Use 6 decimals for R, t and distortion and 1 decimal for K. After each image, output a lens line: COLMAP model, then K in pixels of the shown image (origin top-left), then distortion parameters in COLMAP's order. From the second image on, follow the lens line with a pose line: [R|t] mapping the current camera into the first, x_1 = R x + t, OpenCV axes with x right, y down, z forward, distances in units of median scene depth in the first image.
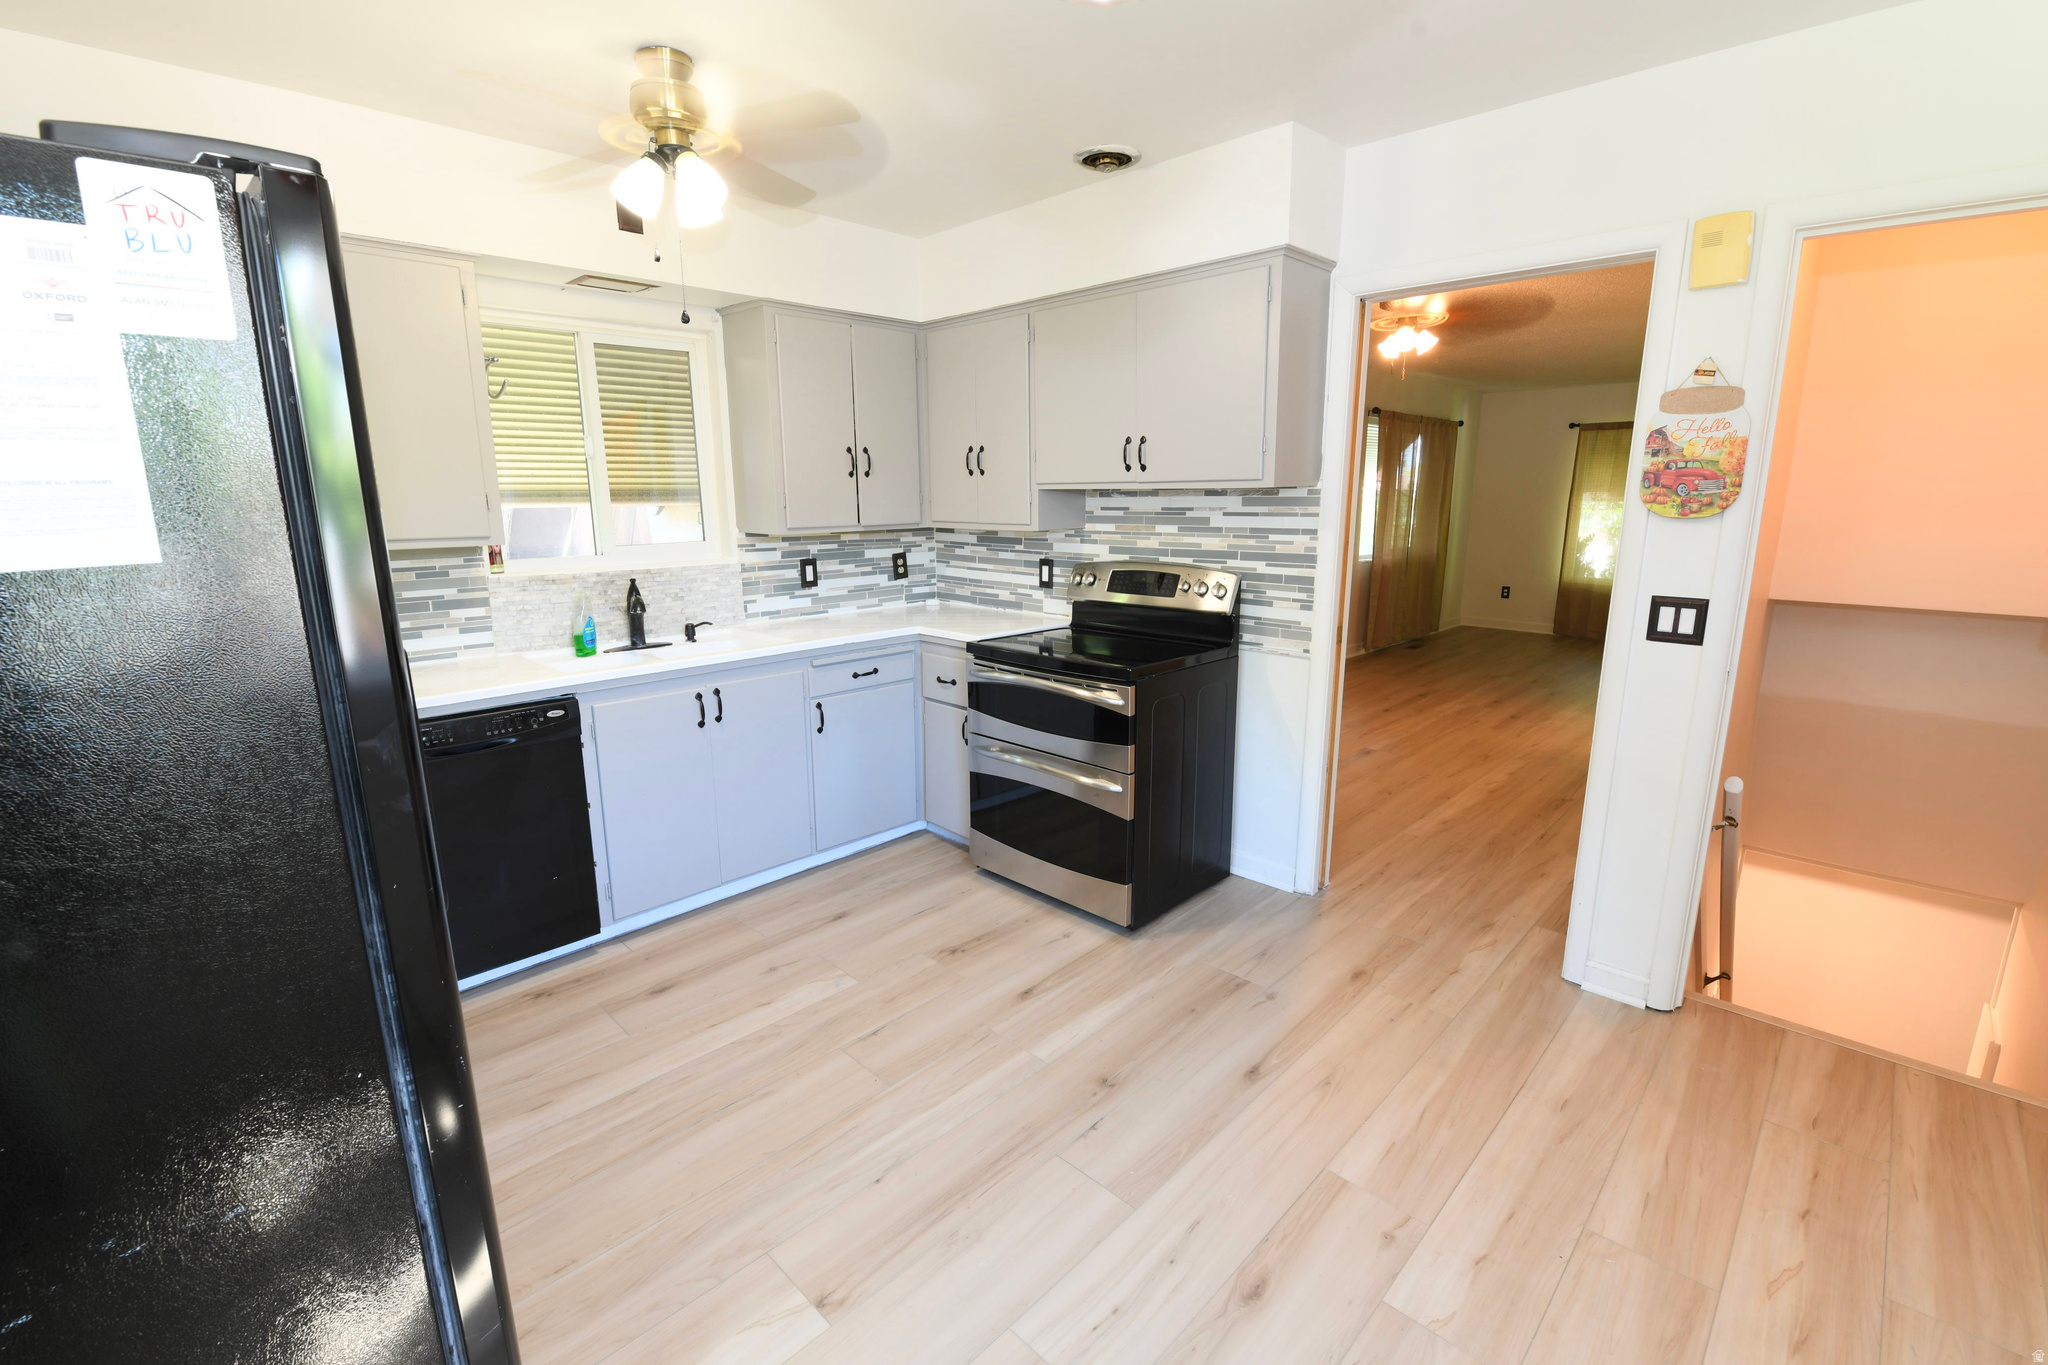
lens RADIAL K [[891.6, 0, 1025.5], [0, 891.6, 670.4], [0, 0, 1]] dist [0.000224, -0.008215]
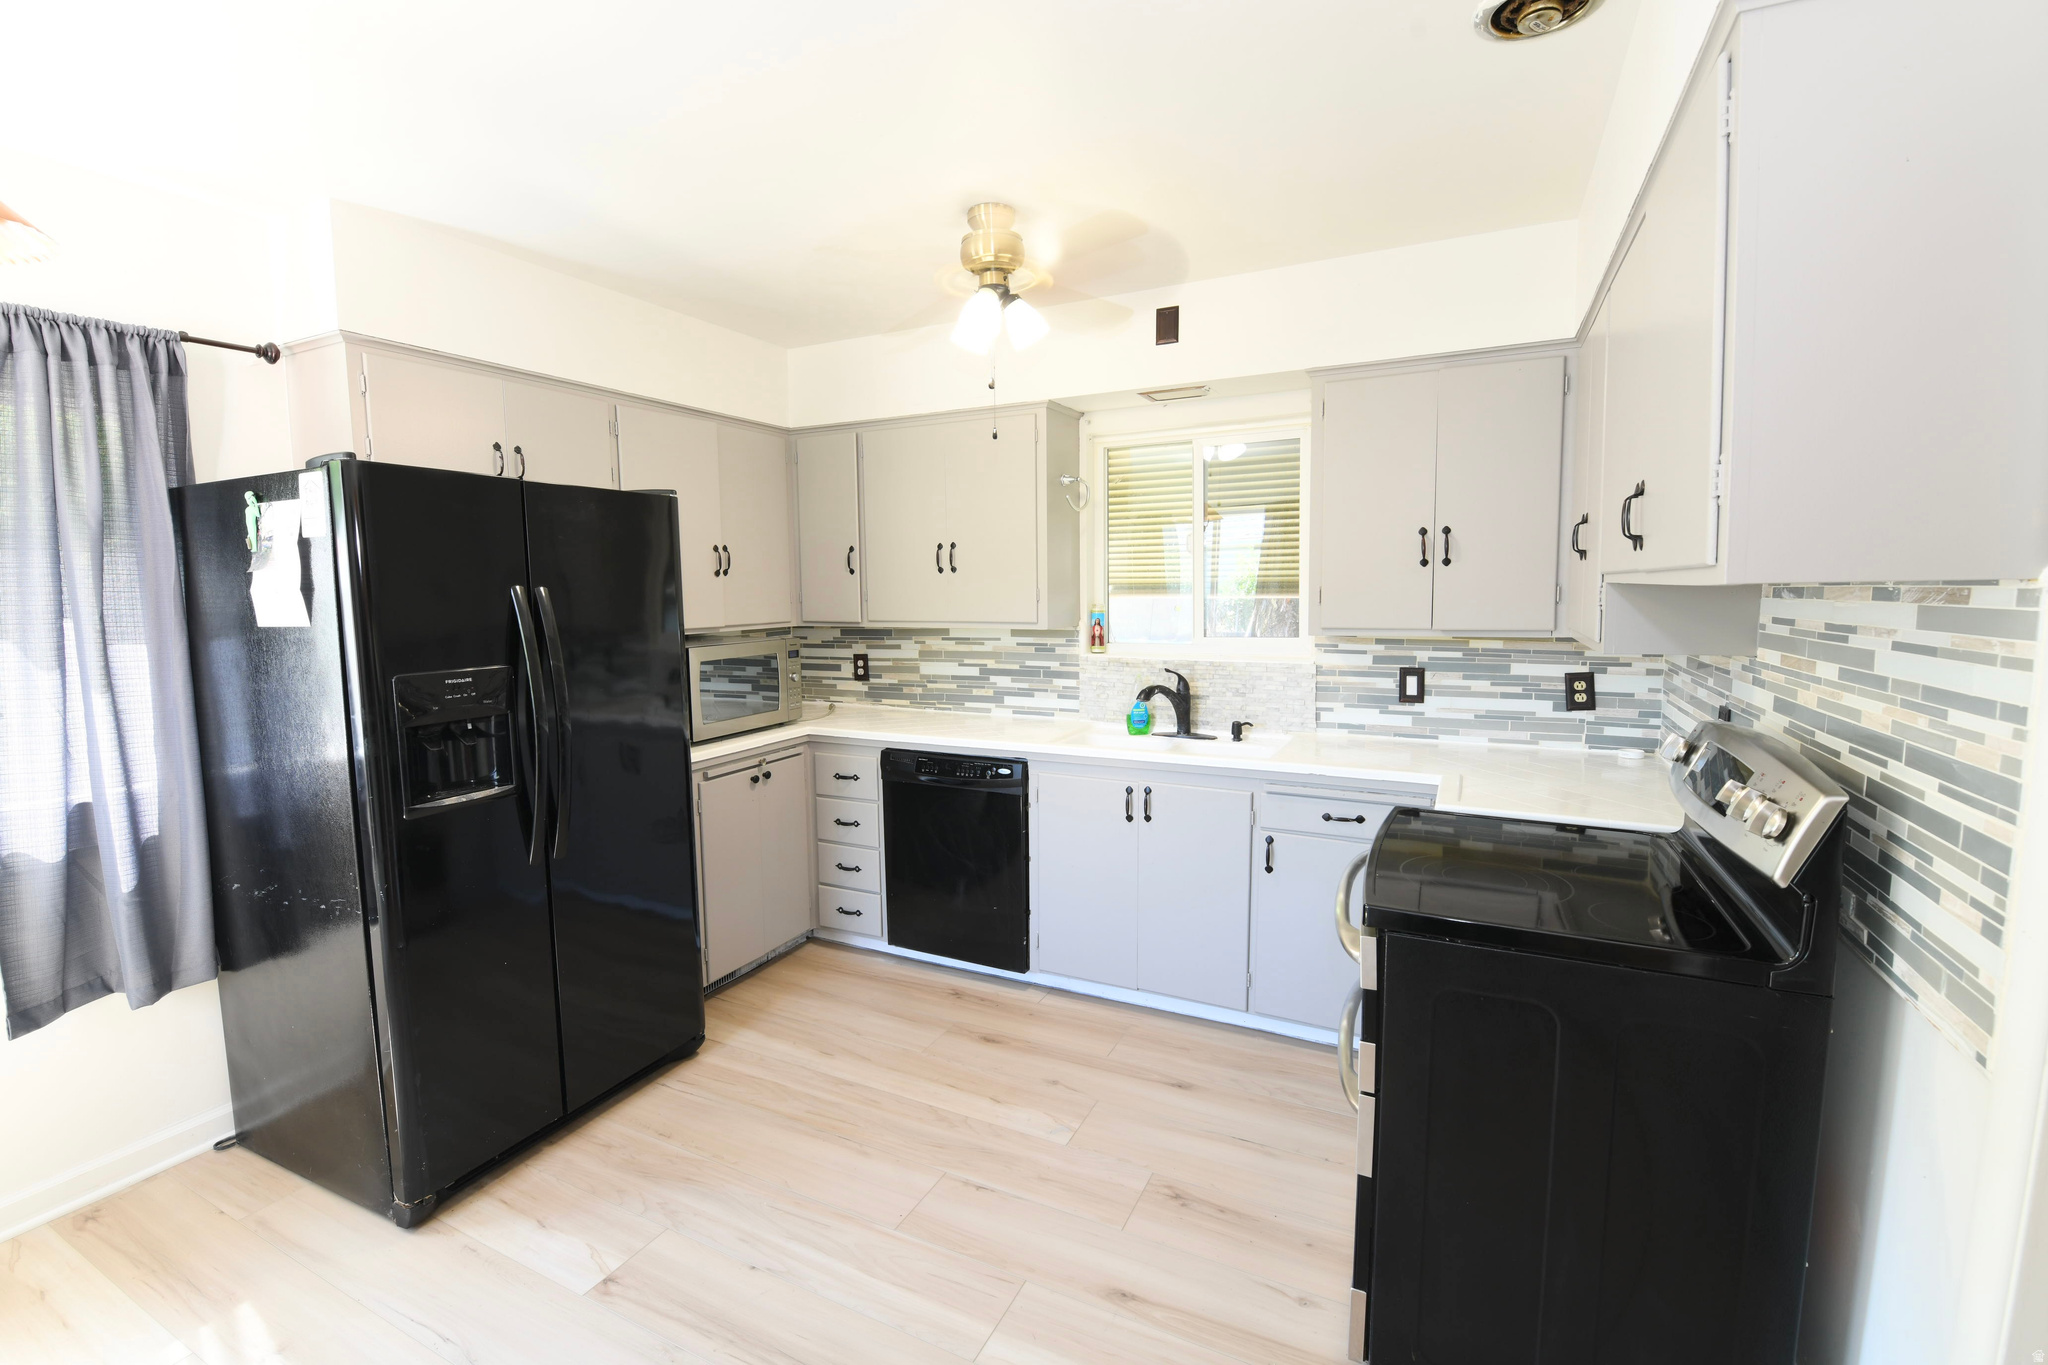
lens RADIAL K [[891.6, 0, 1025.5], [0, 891.6, 670.4], [0, 0, 1]] dist [0.000224, -0.008215]
pose [[0.302467, 0.093207, -0.948592, 0.452578], [-0.178637, 0.983116, 0.039639, -0.103244], [0.936271, 0.157464, 0.314010, 0.478125]]
